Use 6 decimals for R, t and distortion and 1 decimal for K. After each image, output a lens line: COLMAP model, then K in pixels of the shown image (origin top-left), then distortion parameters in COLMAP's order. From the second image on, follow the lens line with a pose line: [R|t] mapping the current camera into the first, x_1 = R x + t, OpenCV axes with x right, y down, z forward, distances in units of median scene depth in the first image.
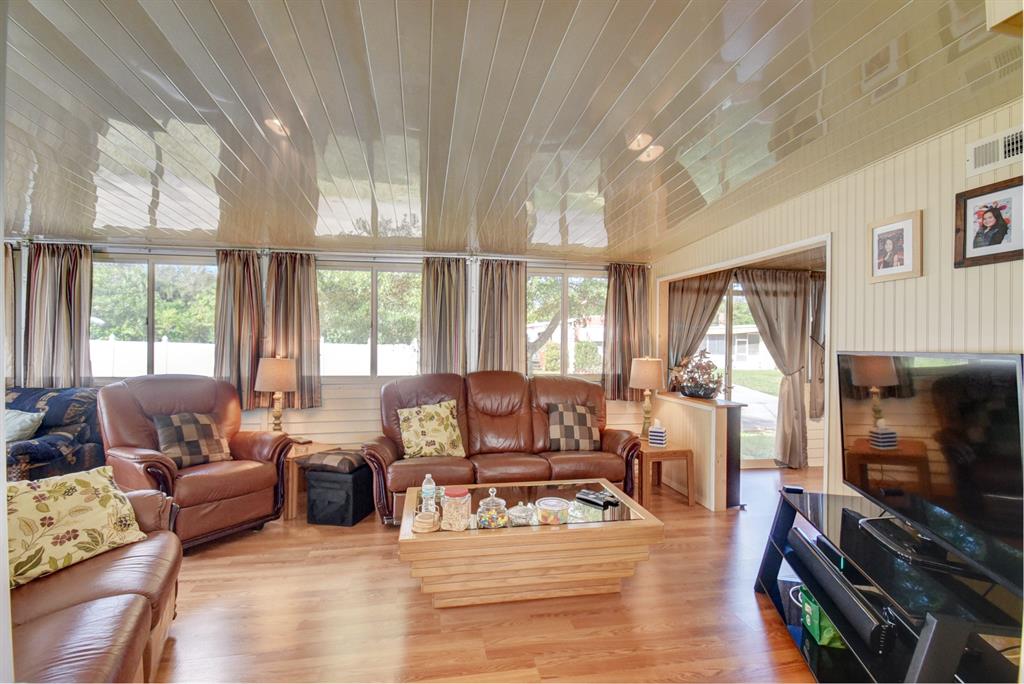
lens RADIAL K [[455.5, 0, 509.0], [0, 455.5, 339.8], [0, 0, 1]] dist [-0.000230, -0.005557]
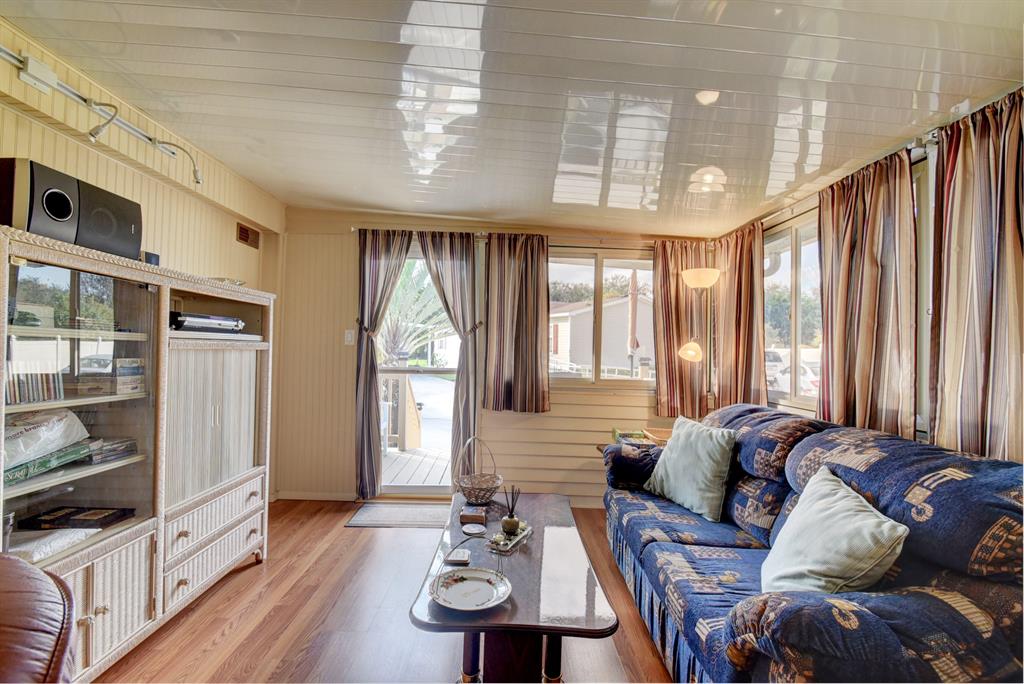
lens RADIAL K [[455.5, 0, 507.7], [0, 455.5, 345.1], [0, 0, 1]] dist [-0.000230, -0.005557]
pose [[-0.154542, -0.017967, -0.987823, -0.588774], [-0.019270, 0.999699, -0.015168, 0.026925], [0.987798, 0.016691, -0.154842, 0.702245]]
